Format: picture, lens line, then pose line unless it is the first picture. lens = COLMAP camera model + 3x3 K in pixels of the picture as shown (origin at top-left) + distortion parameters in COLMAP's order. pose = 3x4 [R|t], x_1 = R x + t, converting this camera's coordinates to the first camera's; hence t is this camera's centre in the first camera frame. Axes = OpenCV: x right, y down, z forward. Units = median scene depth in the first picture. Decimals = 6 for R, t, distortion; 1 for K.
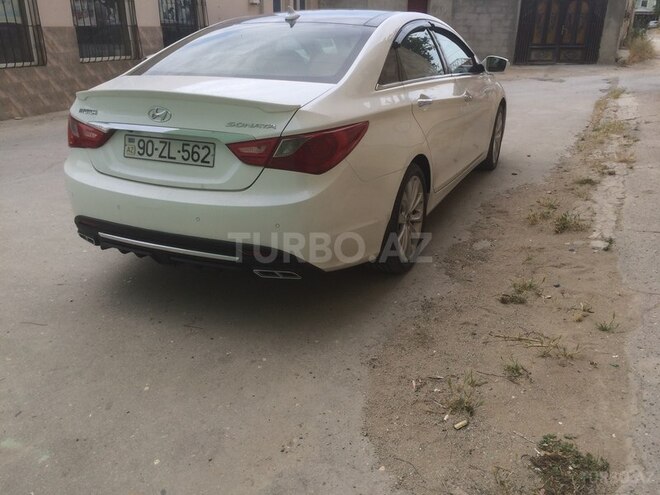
lens RADIAL K [[563.9, 0, 331.6], [0, 563.9, 234.7], [0, 0, 1]] dist [0.091430, -0.140871]
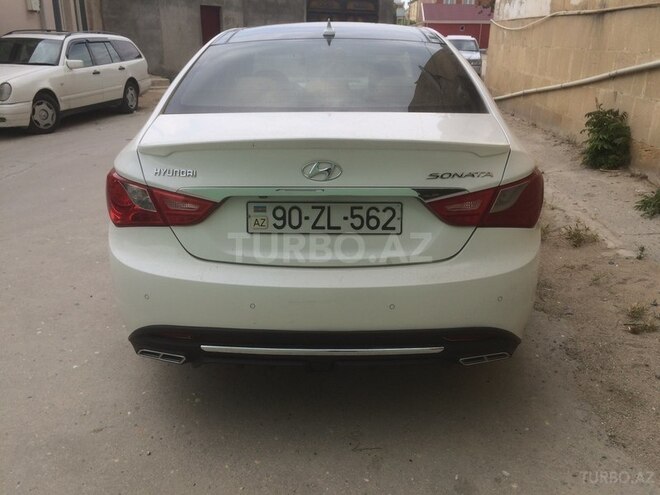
lens RADIAL K [[563.9, 0, 331.6], [0, 563.9, 234.7], [0, 0, 1]] dist [0.091430, -0.140871]
pose [[0.915000, -0.127659, 0.382724, -0.557647], [0.134281, 0.990898, 0.009486, -0.132977], [-0.380451, 0.042713, 0.923814, 0.335174]]
